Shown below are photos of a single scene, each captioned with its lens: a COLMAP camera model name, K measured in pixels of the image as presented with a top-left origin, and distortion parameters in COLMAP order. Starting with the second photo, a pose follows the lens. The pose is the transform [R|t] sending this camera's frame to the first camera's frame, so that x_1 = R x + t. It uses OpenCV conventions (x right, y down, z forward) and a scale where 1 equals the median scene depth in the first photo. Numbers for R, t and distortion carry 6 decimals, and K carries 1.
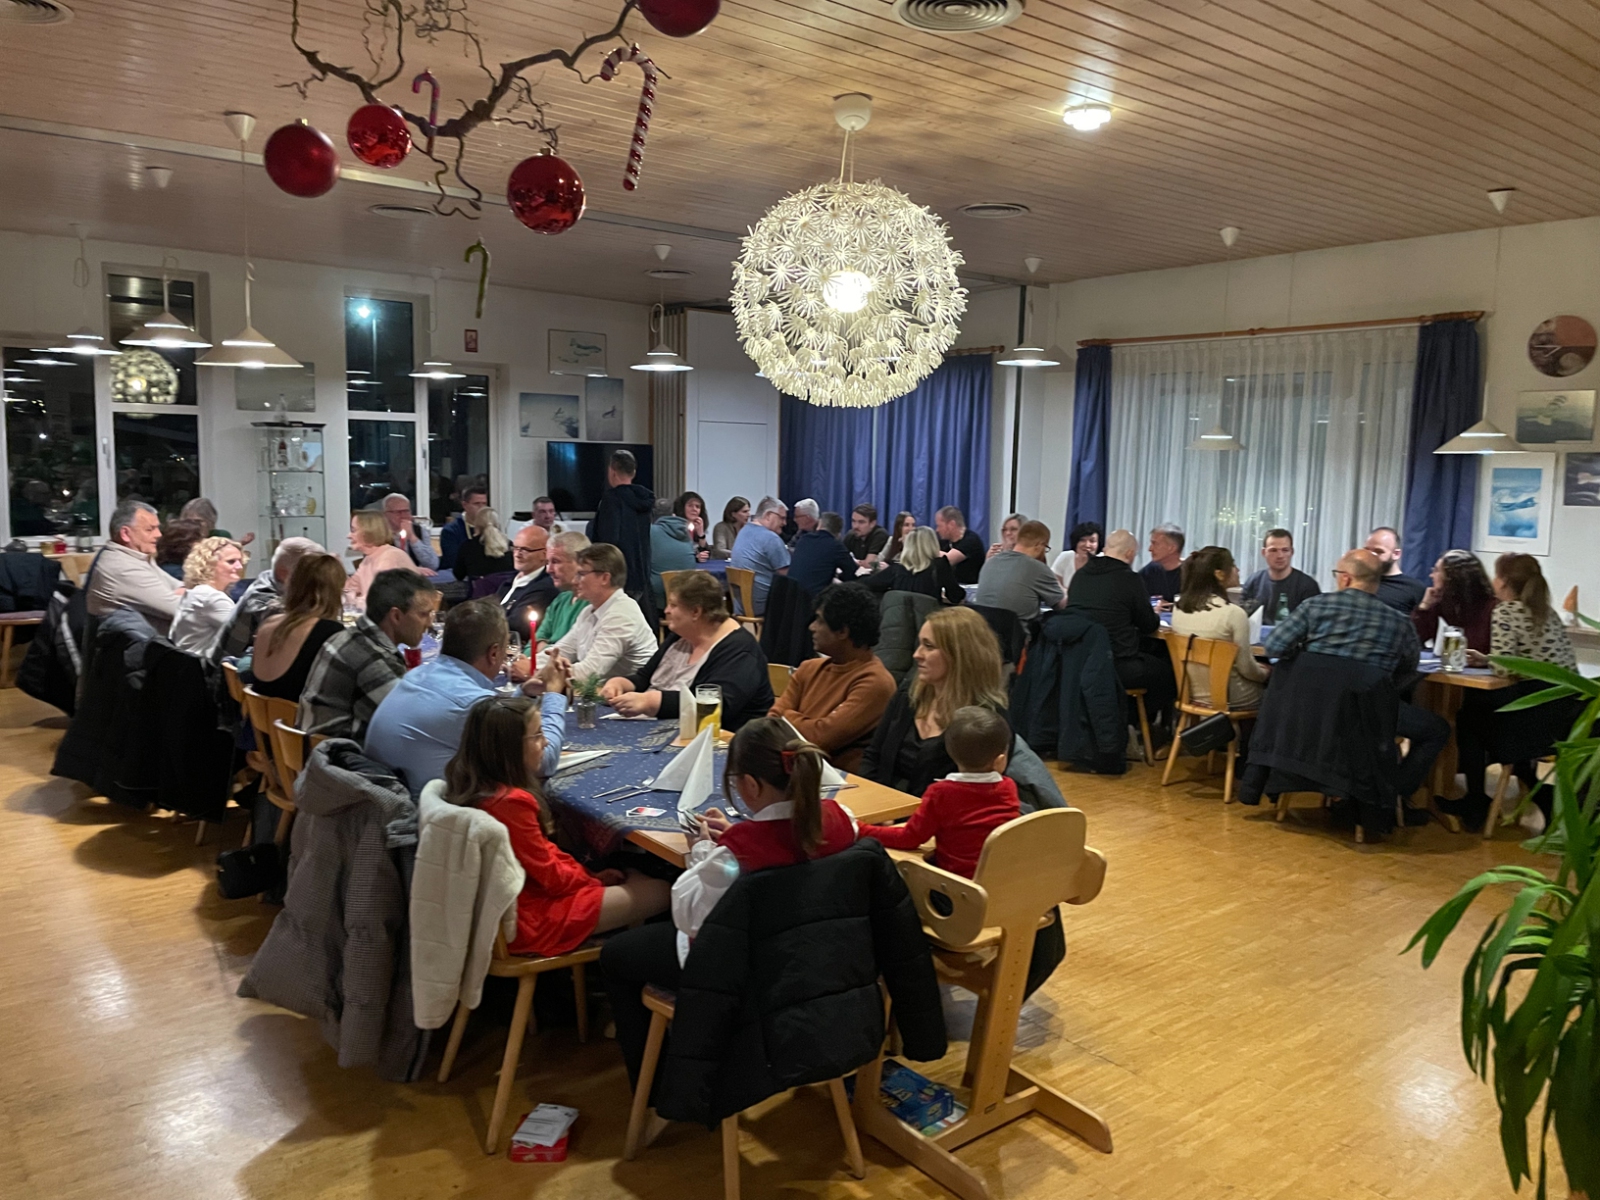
lens RADIAL K [[1200.3, 0, 789.4], [0, 1200.3, 579.3], [0, 0, 1]] dist [0.088524, -0.118157]
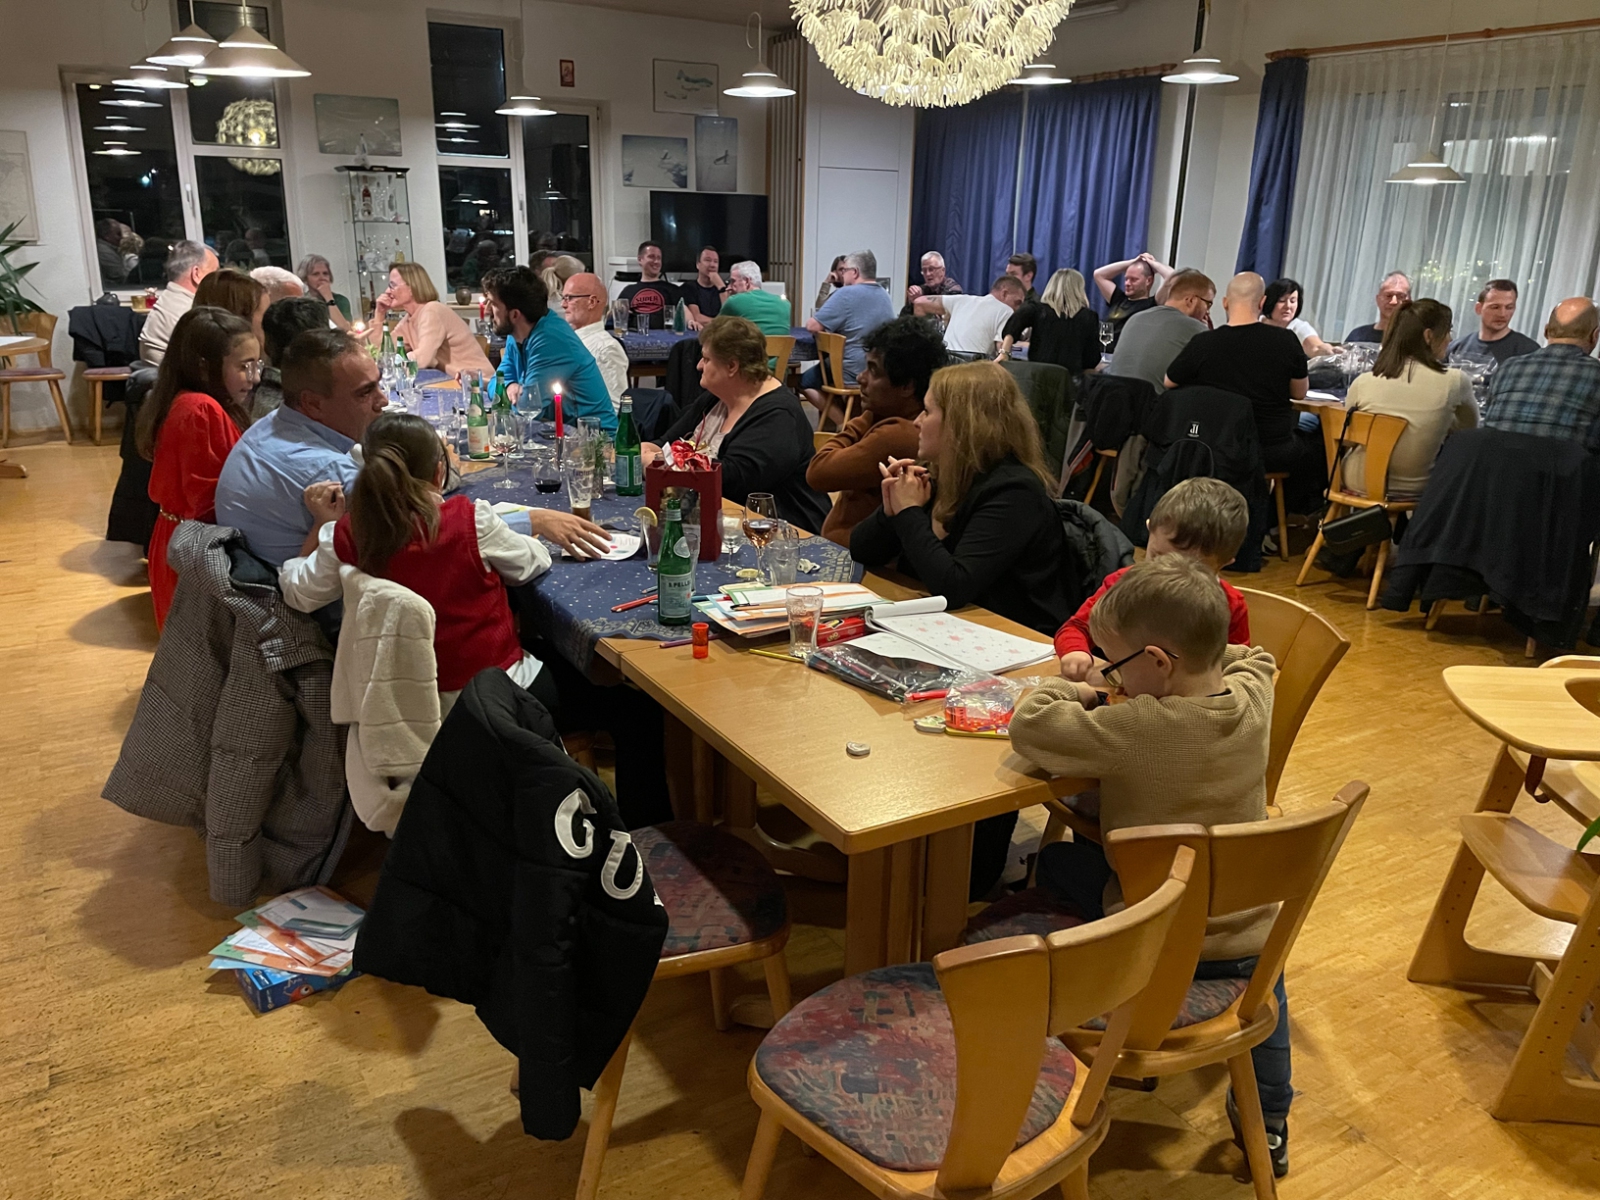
lens RADIAL K [[1205.3, 0, 791.9], [0, 1205.3, 599.5], [0, 0, 1]] dist [0.090142, -0.117171]
pose [[0.990401, 0.039238, -0.132538, 0.049307], [-0.012998, 0.981051, 0.193316, 0.011889], [0.137611, -0.189737, 0.972143, 0.076795]]
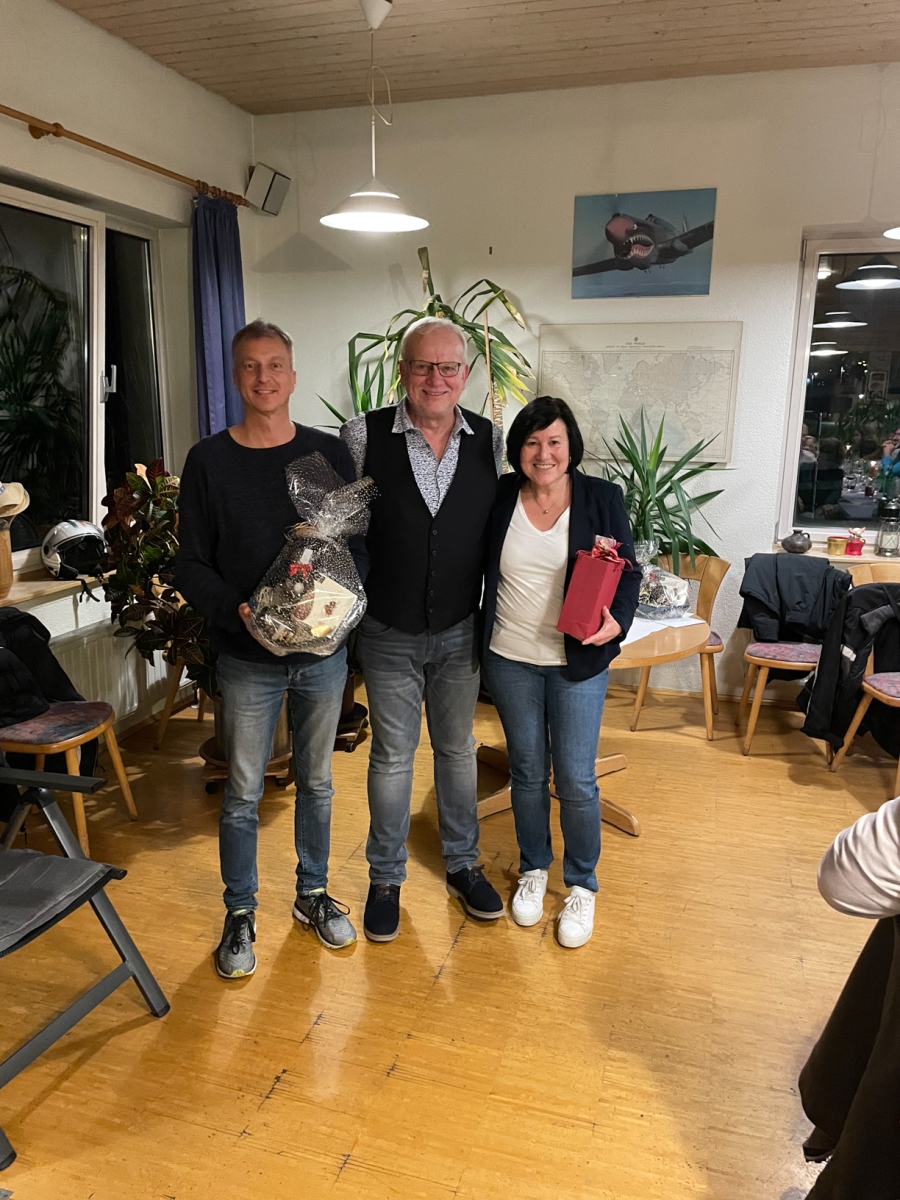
lens RADIAL K [[902.3, 0, 454.2], [0, 902.3, 598.1], [0, 0, 1]] dist [0.089410, -0.117200]
pose [[0.574730, 0.160725, -0.802405, -0.317239], [-0.082662, 0.986910, 0.138475, -0.052715], [0.814158, -0.013257, 0.580493, 0.530199]]
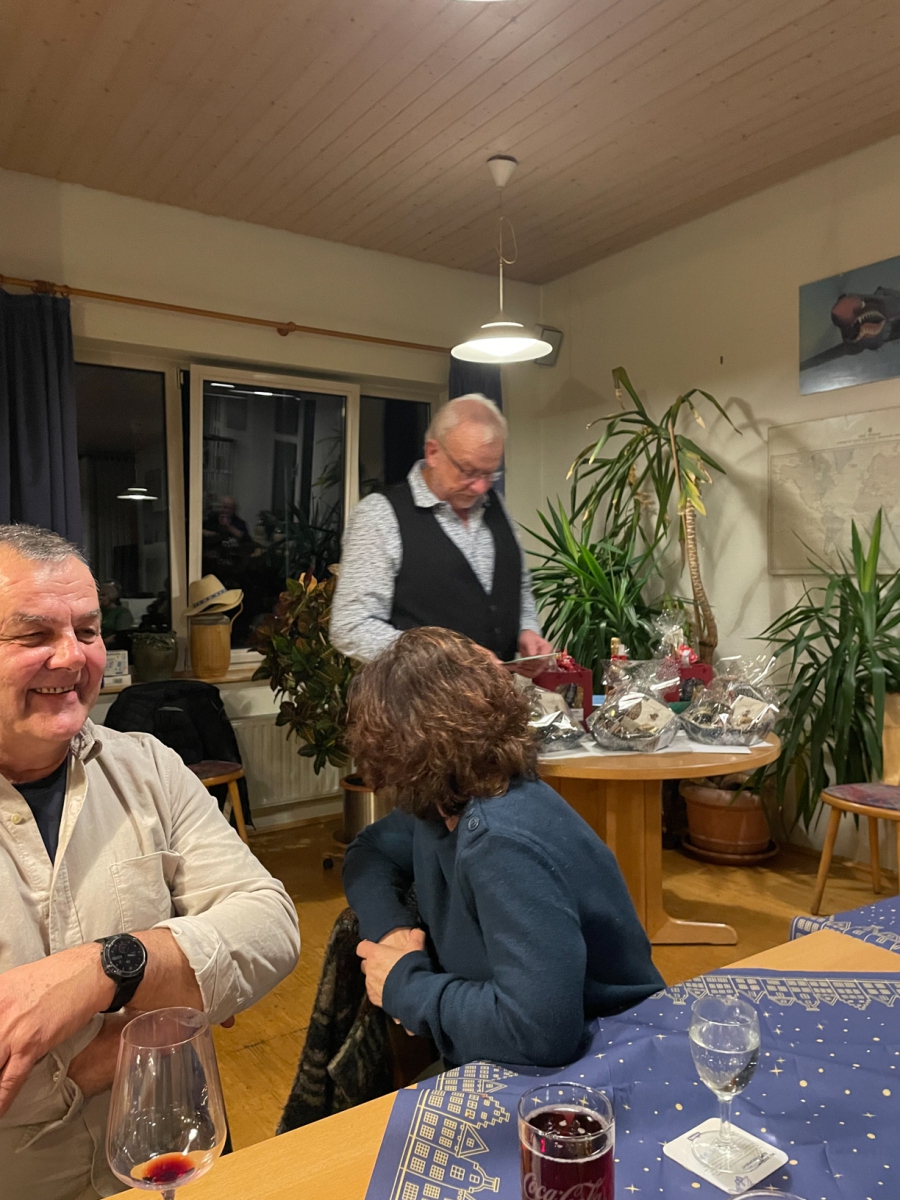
lens RADIAL K [[901.3, 0, 448.5], [0, 901.3, 598.6], [0, 0, 1]] dist [0.078254, -0.107887]
pose [[-0.070923, 0.005637, -0.997466, -0.251592], [-0.091451, 0.995736, 0.012130, -0.042601], [0.993281, 0.092079, -0.070105, 0.770194]]
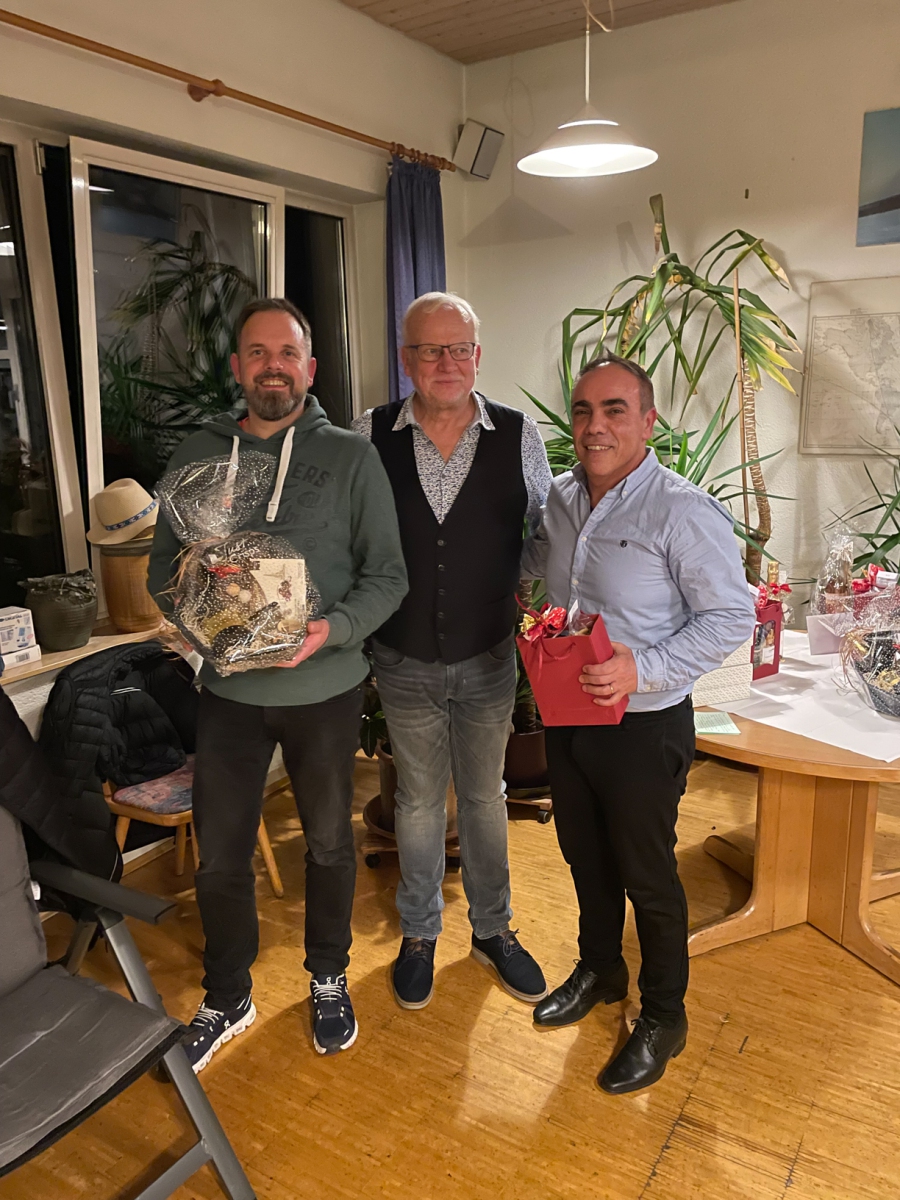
lens RADIAL K [[900.2, 0, 453.5], [0, 900.2, 593.4], [0, 0, 1]] dist [0.088524, -0.118157]
pose [[0.335031, 0.178924, -0.925062, -0.390816], [-0.067545, 0.983839, 0.165830, -0.060899], [0.939783, 0.006925, 0.341701, 0.592594]]
